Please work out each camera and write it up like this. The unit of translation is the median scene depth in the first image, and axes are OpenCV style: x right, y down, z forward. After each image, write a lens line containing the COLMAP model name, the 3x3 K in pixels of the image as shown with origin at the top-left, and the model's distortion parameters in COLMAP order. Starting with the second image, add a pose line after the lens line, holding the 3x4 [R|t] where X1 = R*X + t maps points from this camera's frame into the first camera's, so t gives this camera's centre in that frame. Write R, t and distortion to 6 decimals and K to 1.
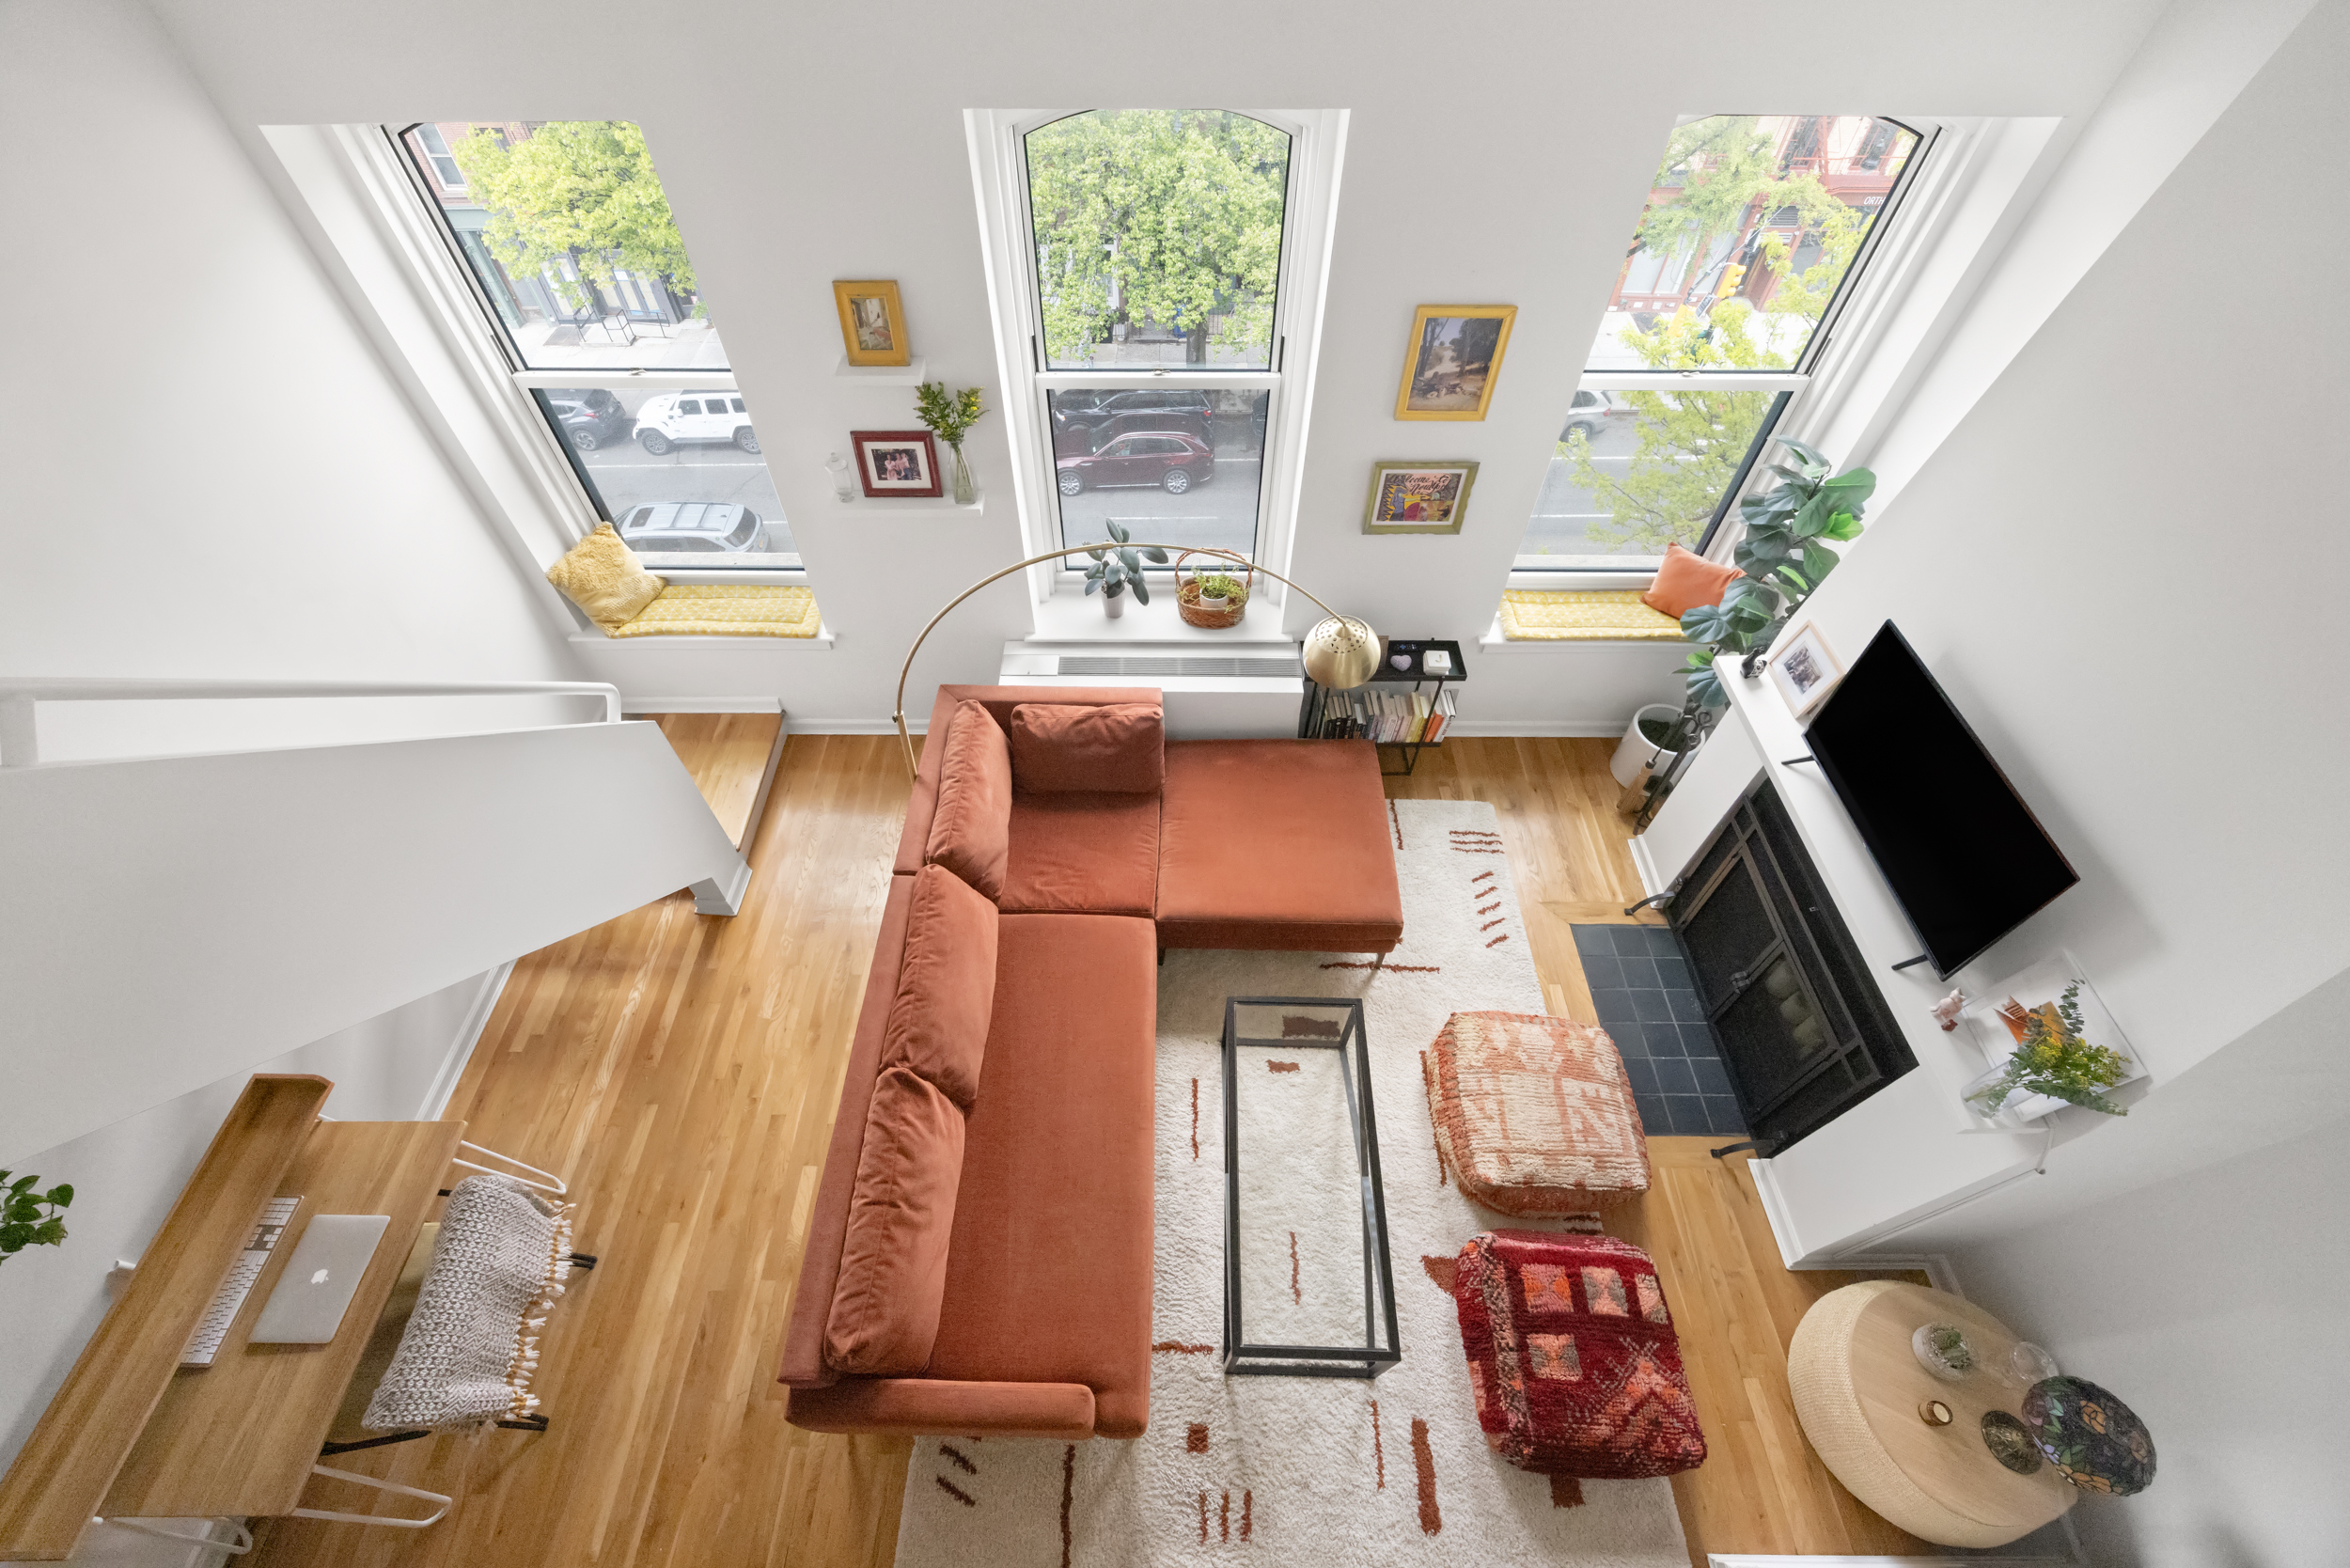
lens RADIAL K [[916.4, 0, 1172.4], [0, 916.4, 783.4], [0, 0, 1]] dist [0.000708, 0.000113]
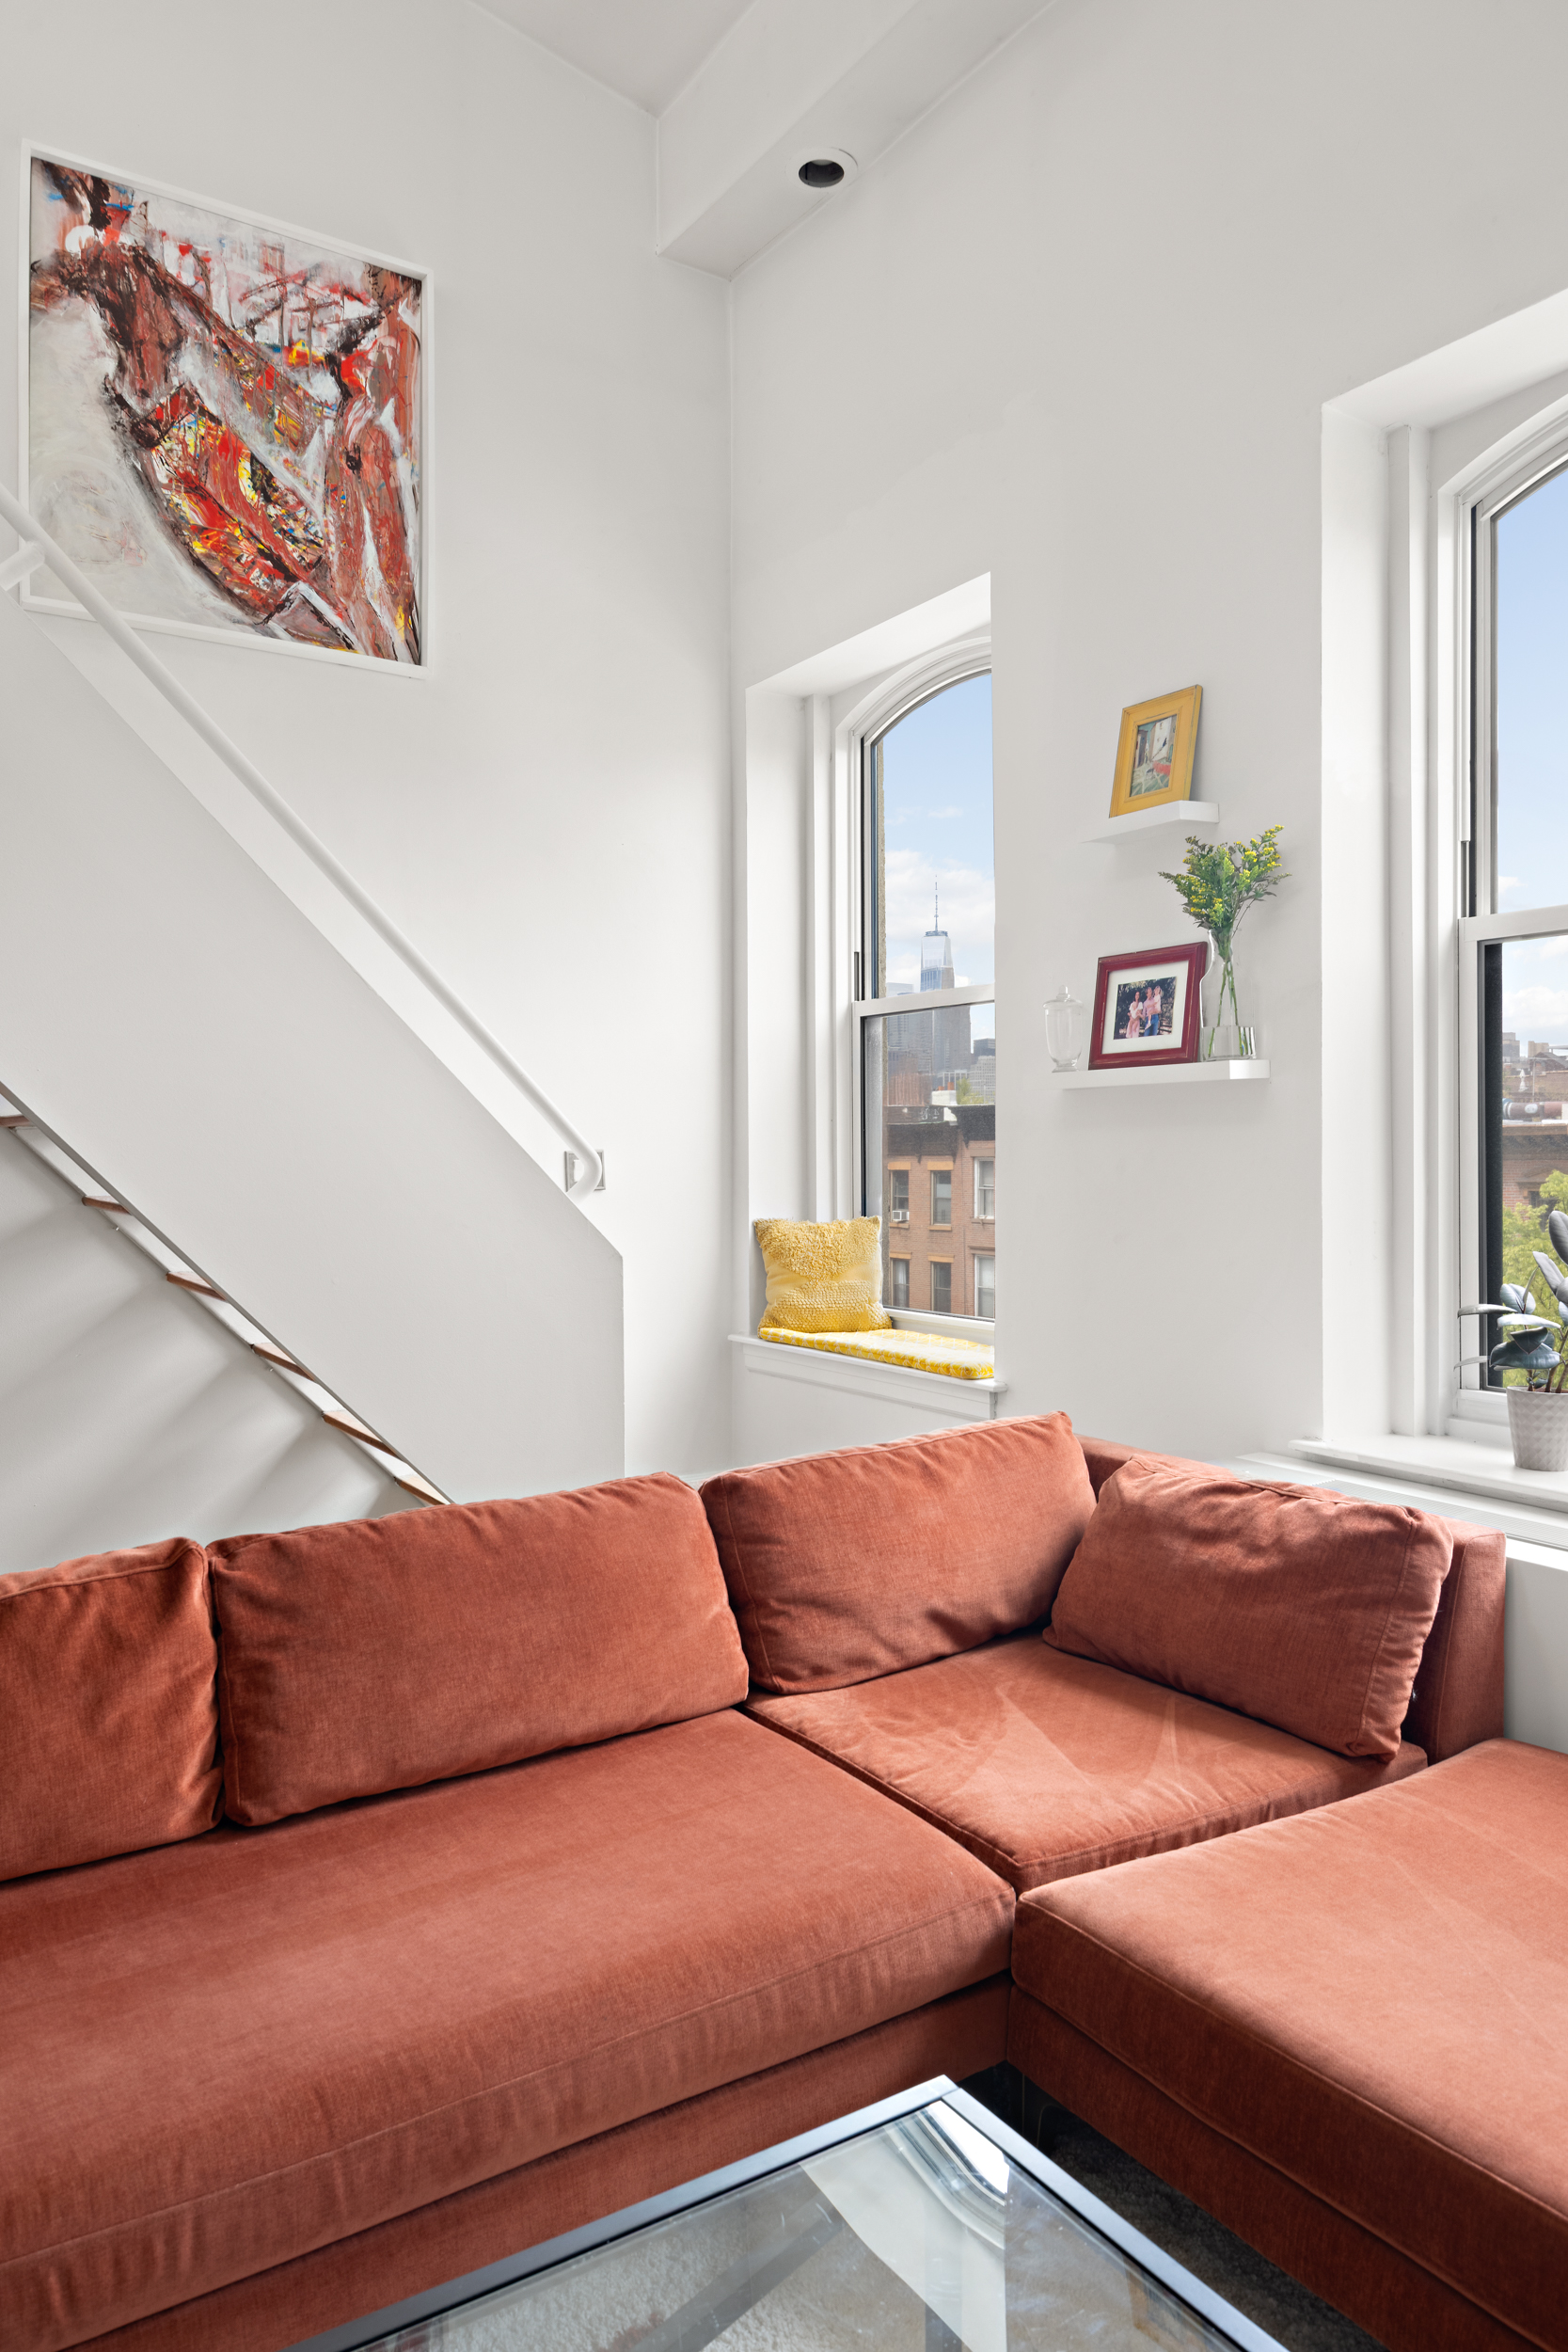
lens RADIAL K [[1515.1, 0, 773.8], [0, 1515.1, 1172.6], [0, 0, 1]] dist [0.011923, 0.001289]
pose [[0.551836, 0.003777, -0.833944, 0.330981], [-0.644200, 0.636981, -0.423394, 0.245066], [0.529607, 0.770870, 0.353942, 0.564652]]
